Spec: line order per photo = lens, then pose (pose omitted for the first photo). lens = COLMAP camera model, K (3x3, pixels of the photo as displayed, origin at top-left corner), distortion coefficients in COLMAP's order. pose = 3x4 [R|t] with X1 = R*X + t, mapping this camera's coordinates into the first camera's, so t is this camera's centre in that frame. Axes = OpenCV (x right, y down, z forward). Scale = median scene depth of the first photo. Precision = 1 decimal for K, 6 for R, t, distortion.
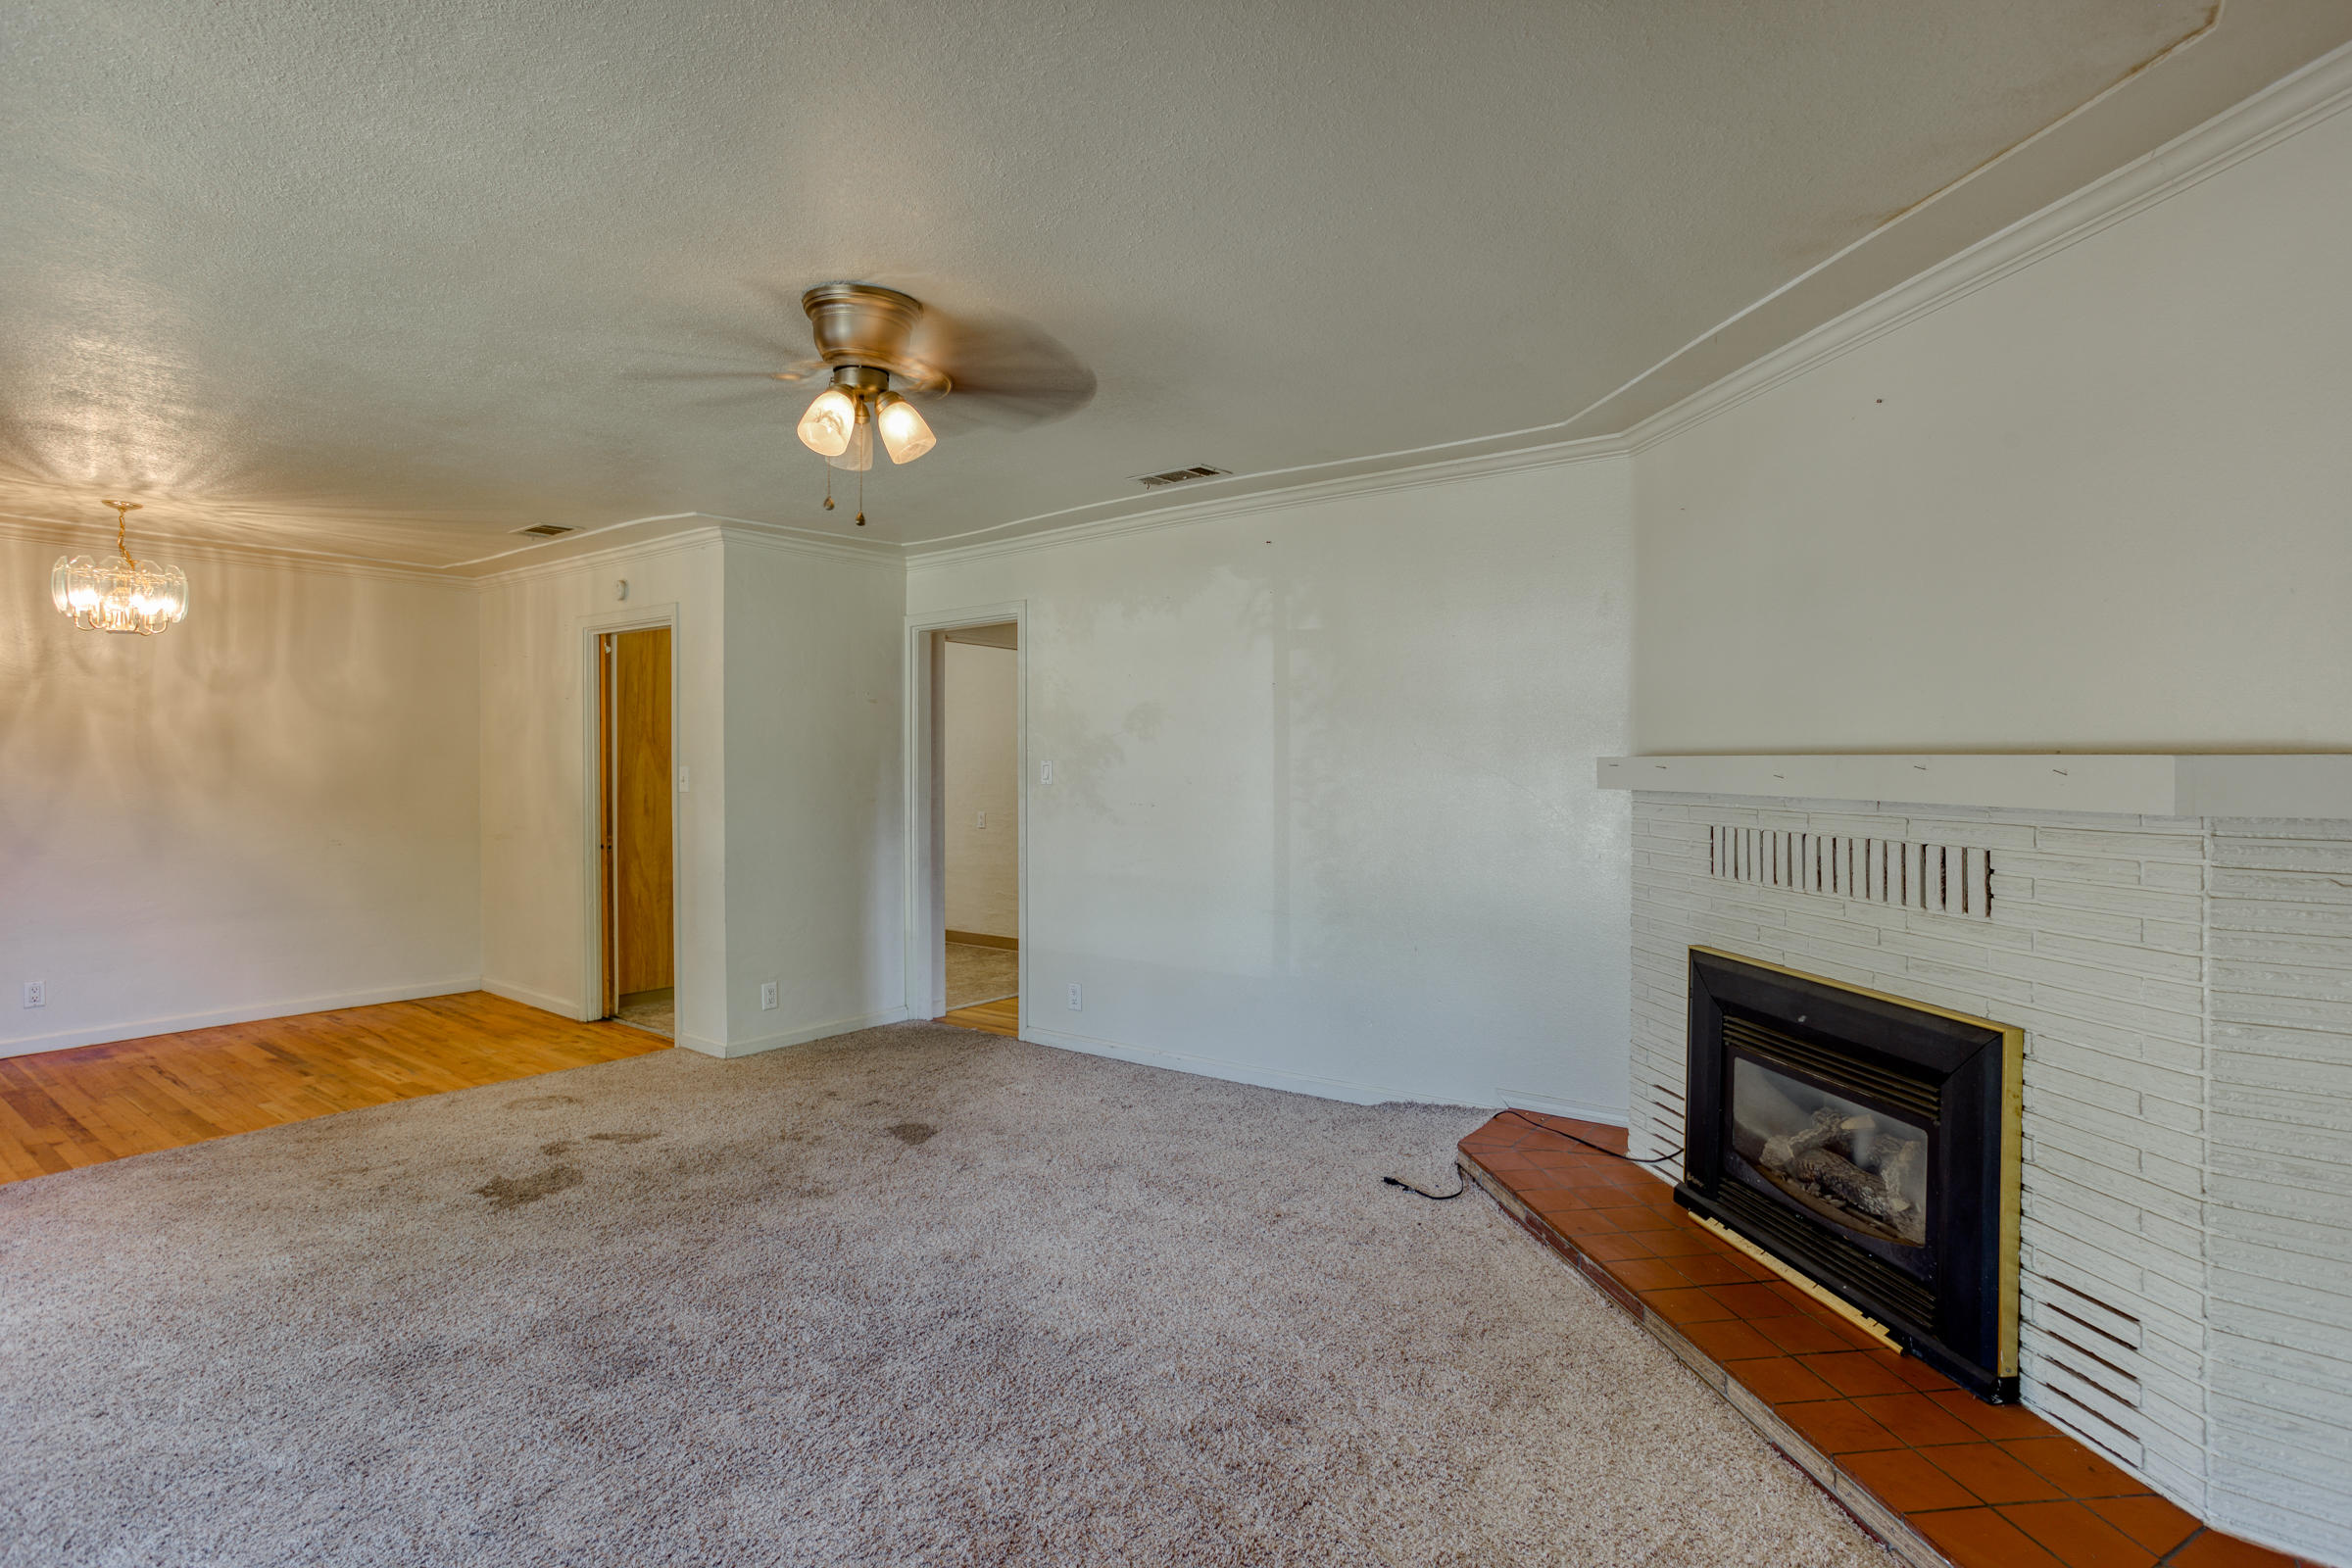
lens RADIAL K [[1154.0, 0, 1187.1], [0, 1154.0, 749.2], [0, 0, 1]] dist [-0.053891, 0.035388]
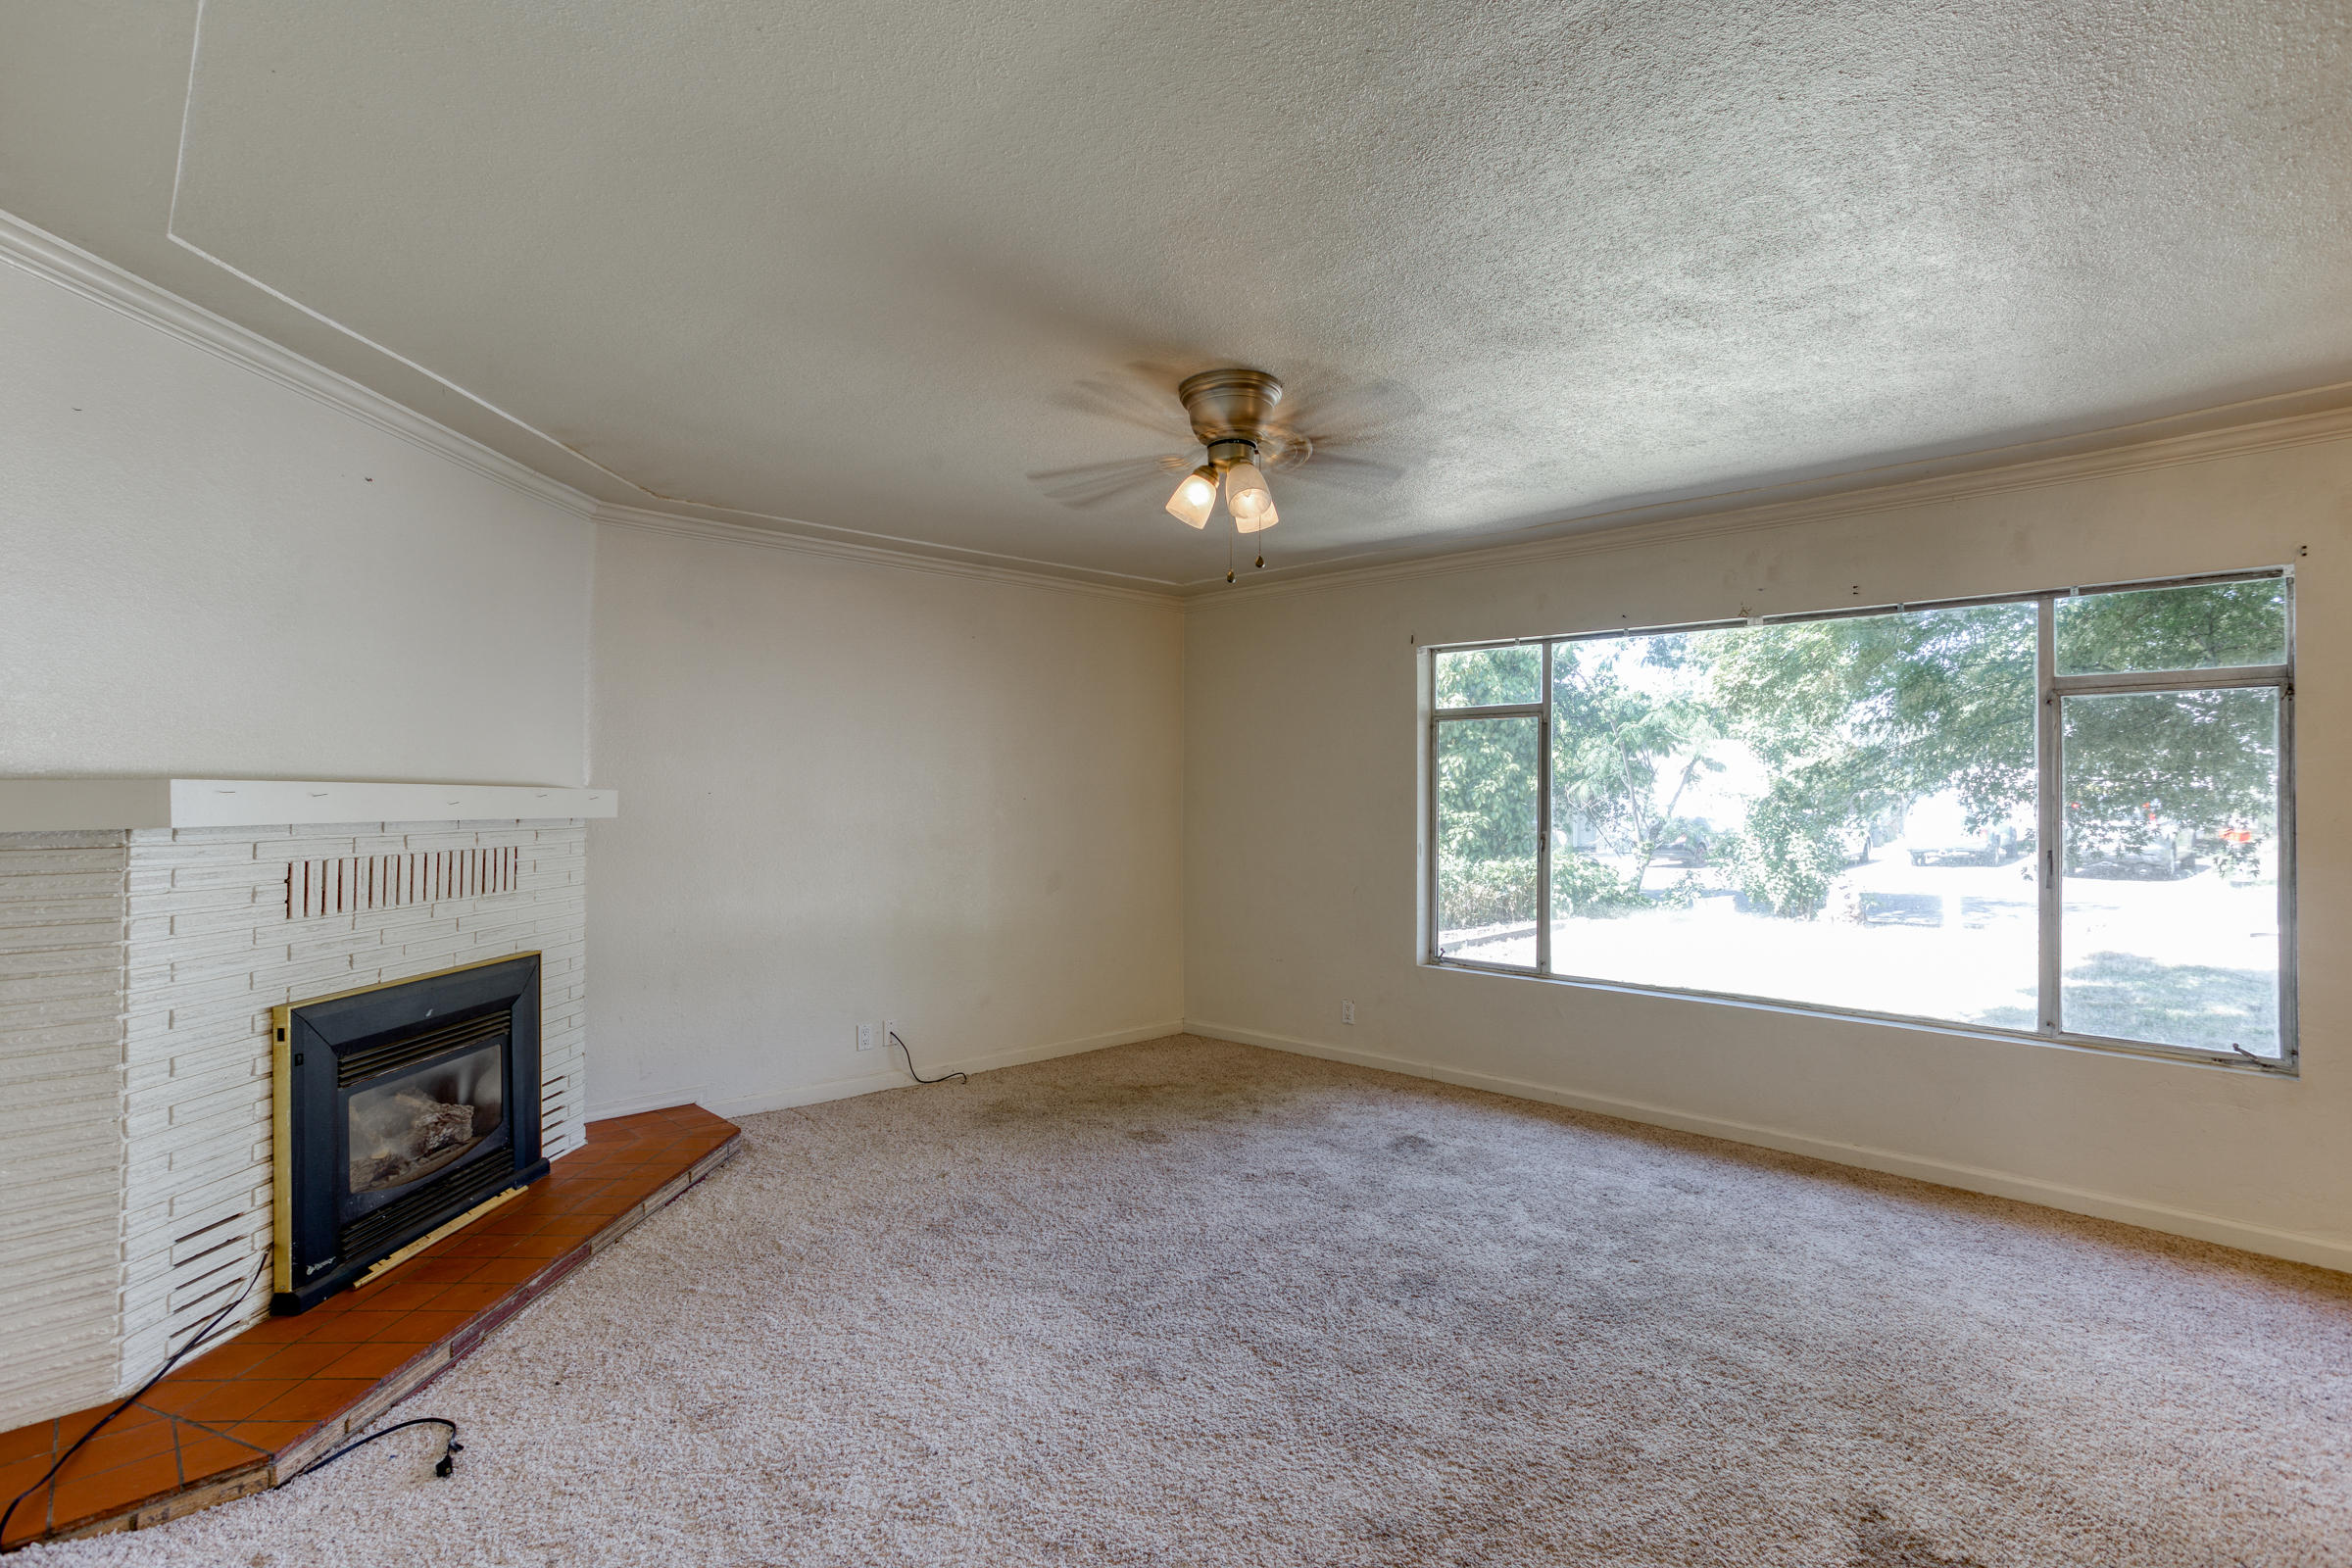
lens RADIAL K [[1154.0, 0, 1187.1], [0, 1154.0, 749.2], [0, 0, 1]] dist [-0.053891, 0.035388]
pose [[-0.985433, 0.010021, 0.169771, -0.416318], [-0.000492, 0.998090, -0.061771, 0.040402], [-0.170066, -0.060955, -0.983546, 2.021300]]
